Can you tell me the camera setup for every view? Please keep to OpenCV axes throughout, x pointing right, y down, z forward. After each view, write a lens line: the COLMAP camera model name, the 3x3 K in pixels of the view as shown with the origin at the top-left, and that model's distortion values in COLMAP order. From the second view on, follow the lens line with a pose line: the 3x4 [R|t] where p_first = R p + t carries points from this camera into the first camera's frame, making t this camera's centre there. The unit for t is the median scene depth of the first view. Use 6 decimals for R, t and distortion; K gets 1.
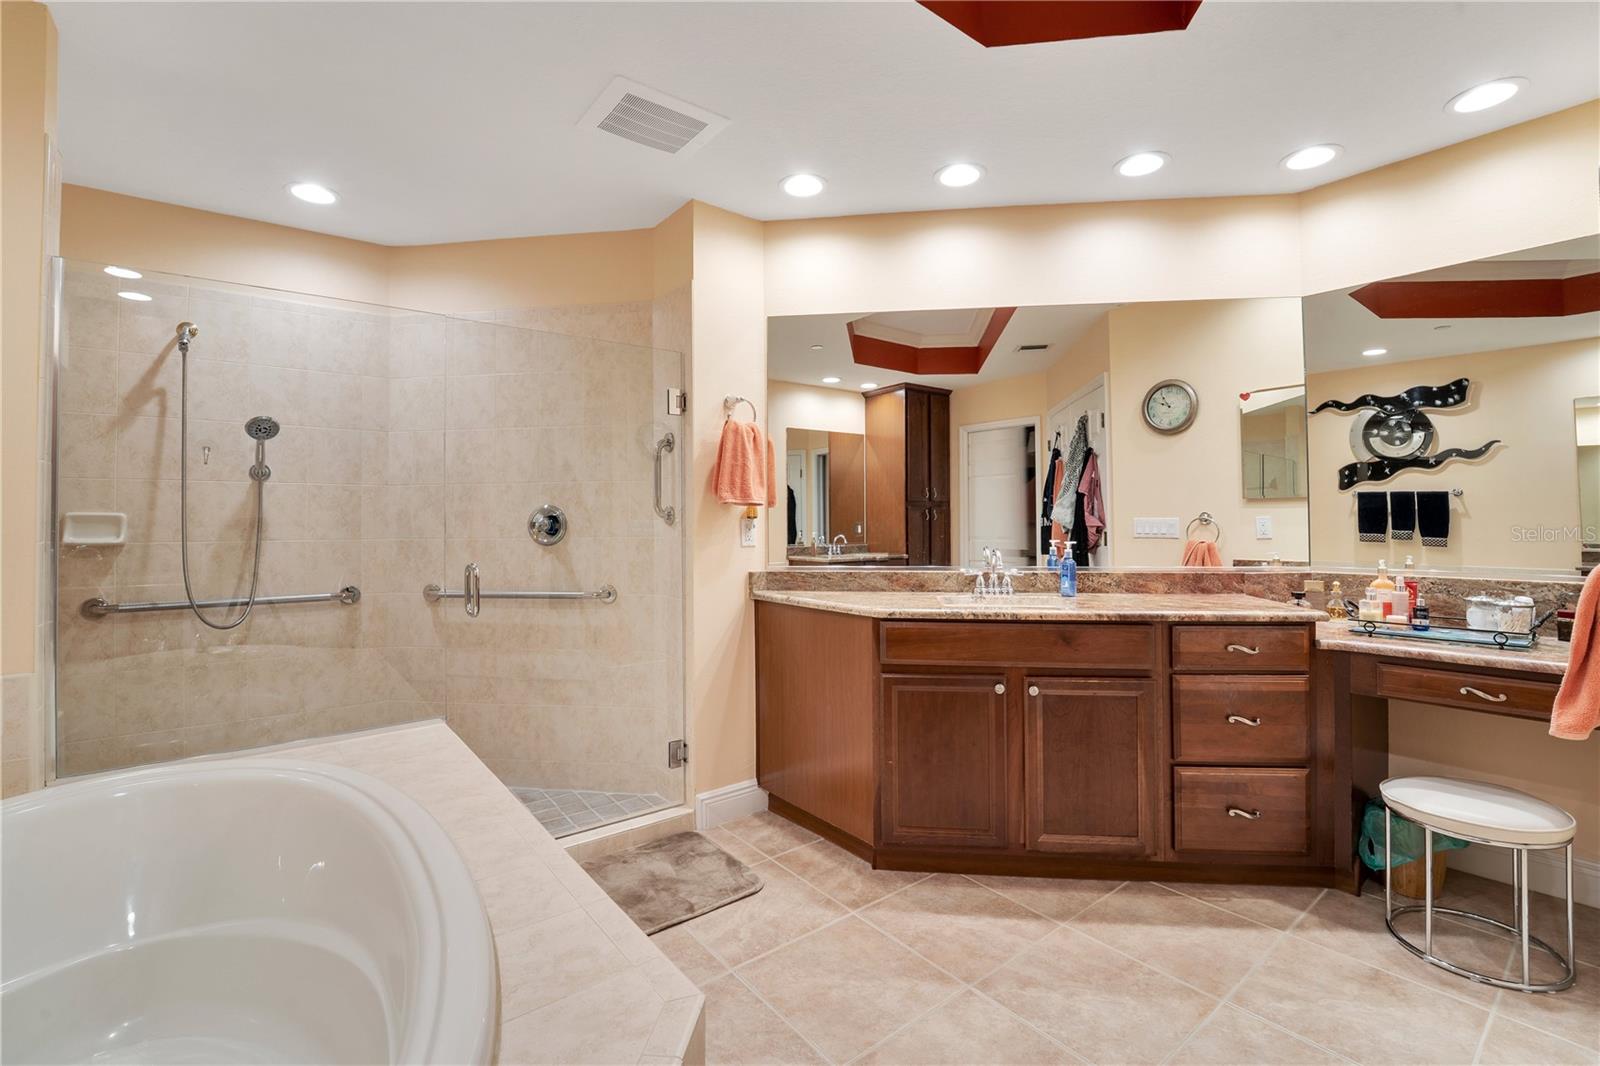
lens RADIAL K [[676.9, 0, 800.0], [0, 676.9, 533.0], [0, 0, 1]] dist [0.001972, 0.000228]
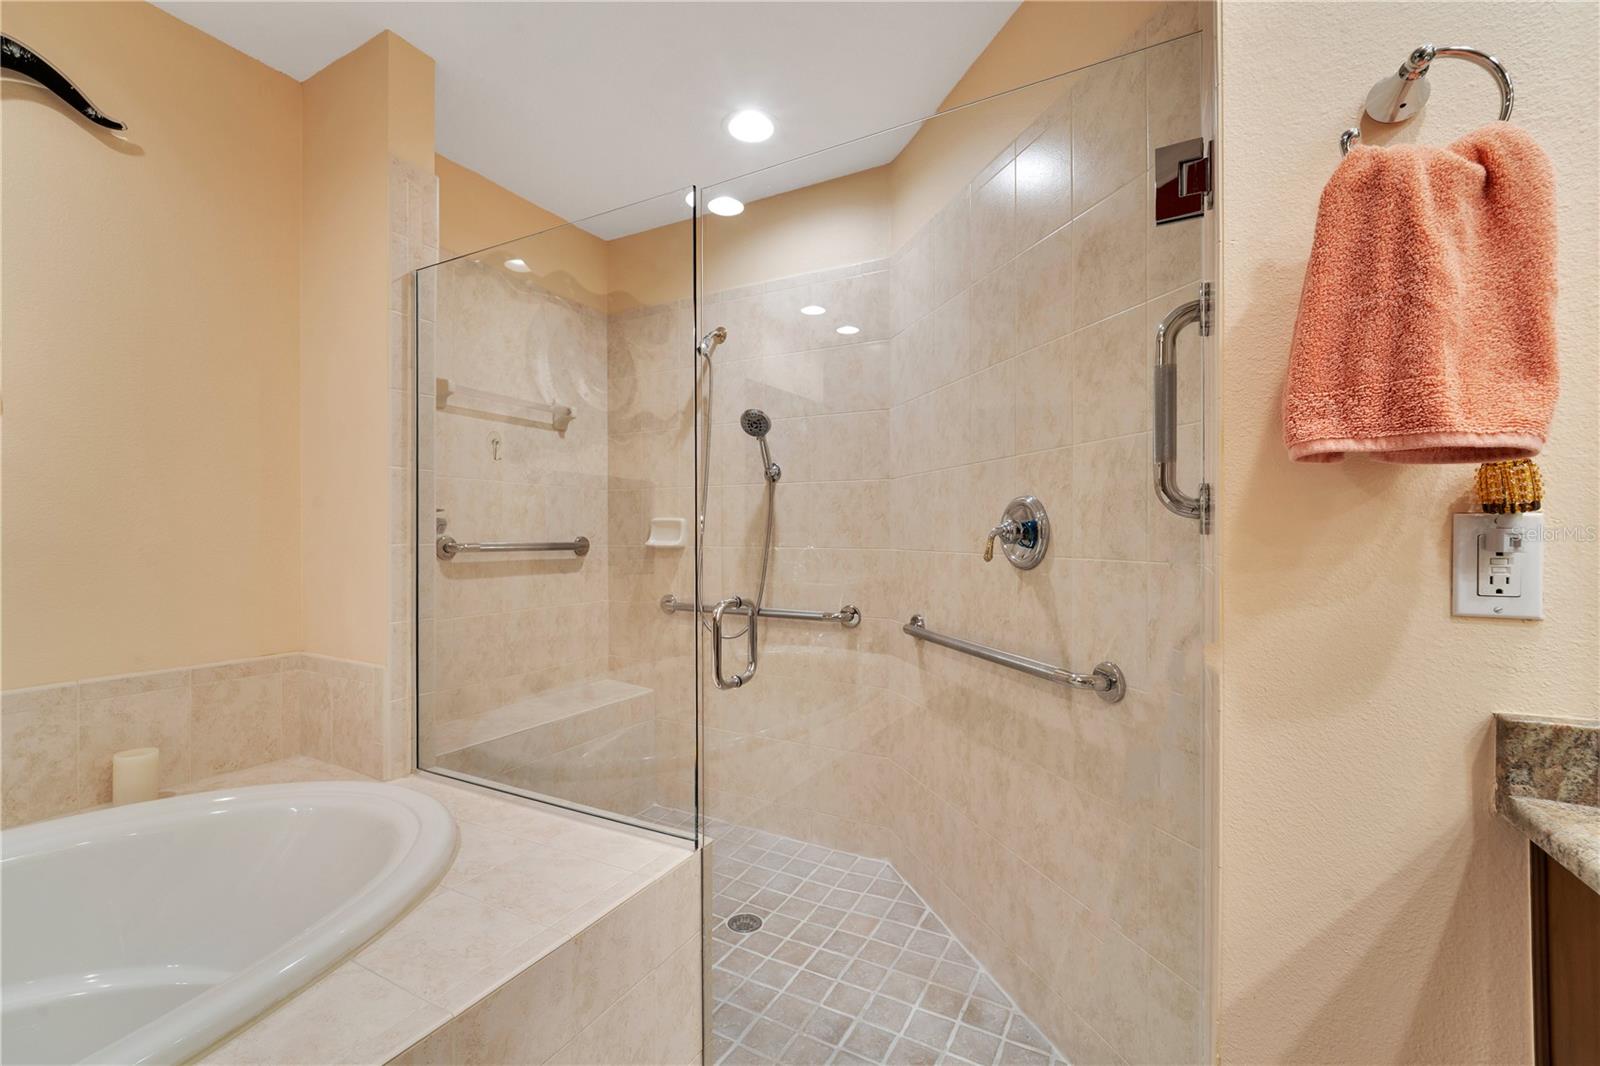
lens RADIAL K [[676.9, 0, 800.0], [0, 676.9, 533.0], [0, 0, 1]] dist [0.001972, 0.000228]
pose [[0.425791, 0.008095, -0.904785, 0.047971], [-0.015921, 0.999872, 0.001453, -0.009738], [0.904681, 0.013787, 0.425866, 0.643326]]
